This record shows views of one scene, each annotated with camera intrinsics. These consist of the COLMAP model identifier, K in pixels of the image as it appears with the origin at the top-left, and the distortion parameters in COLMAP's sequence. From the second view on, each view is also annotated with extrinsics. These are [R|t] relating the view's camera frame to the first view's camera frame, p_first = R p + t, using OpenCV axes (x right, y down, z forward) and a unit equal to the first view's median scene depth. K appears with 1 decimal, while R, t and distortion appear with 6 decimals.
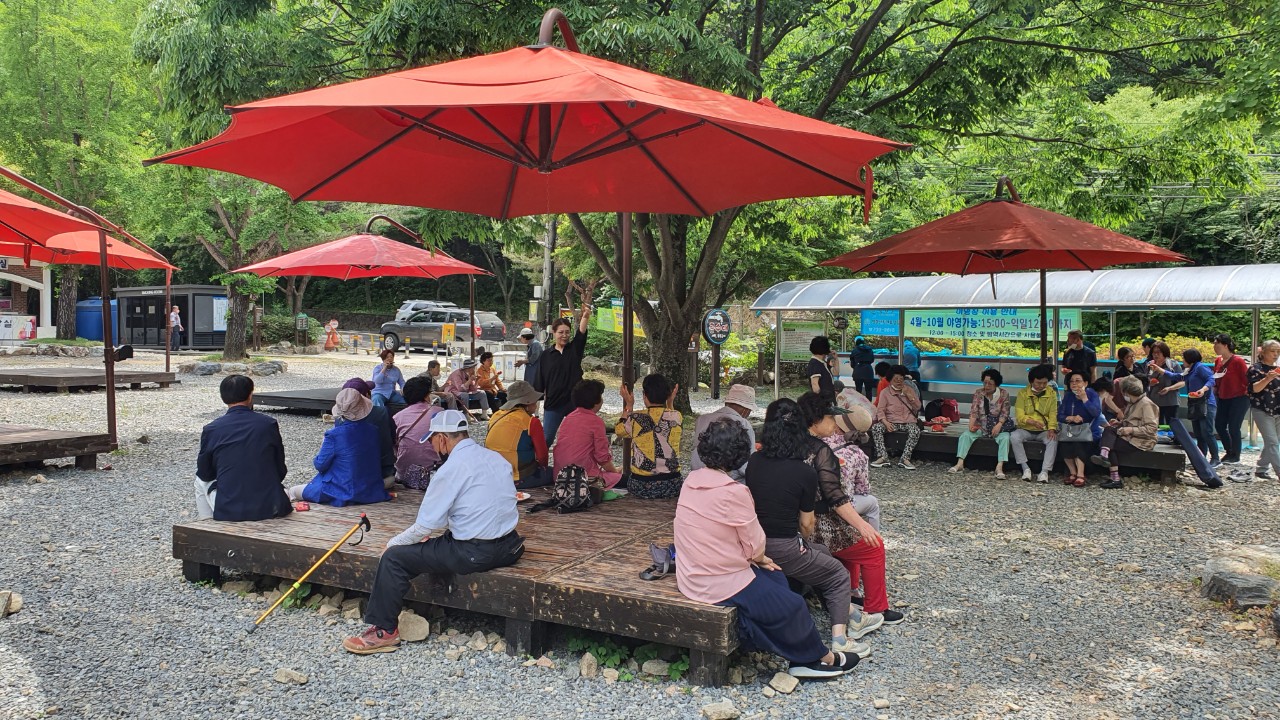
lens RADIAL K [[989.8, 0, 641.2], [0, 989.8, 346.3], [0, 0, 1]] dist [0.024112, -0.015521]
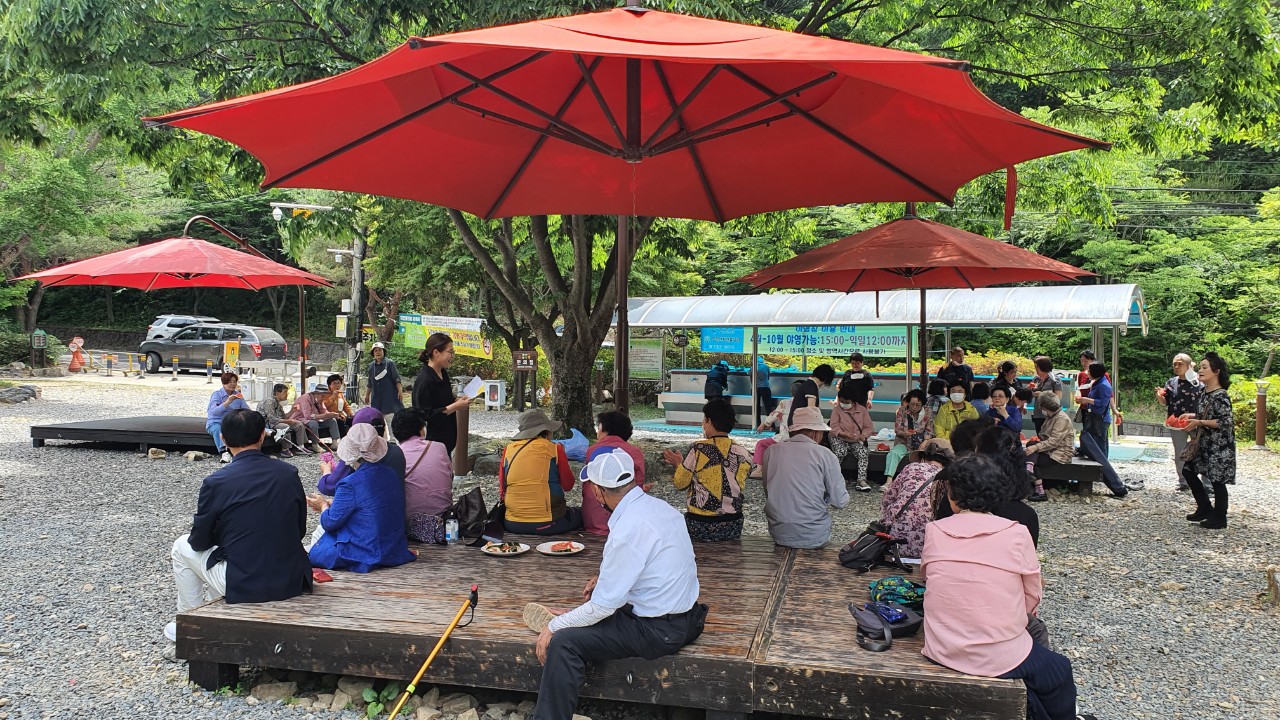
lens RADIAL K [[989.8, 0, 639.1], [0, 989.8, 368.6], [0, 0, 1]] dist [0.024112, -0.015521]
pose [[0.969708, -0.008389, 0.244122, -0.160601], [0.007067, 0.999955, 0.006293, -0.003133], [-0.244164, -0.004377, 0.969724, 0.099547]]
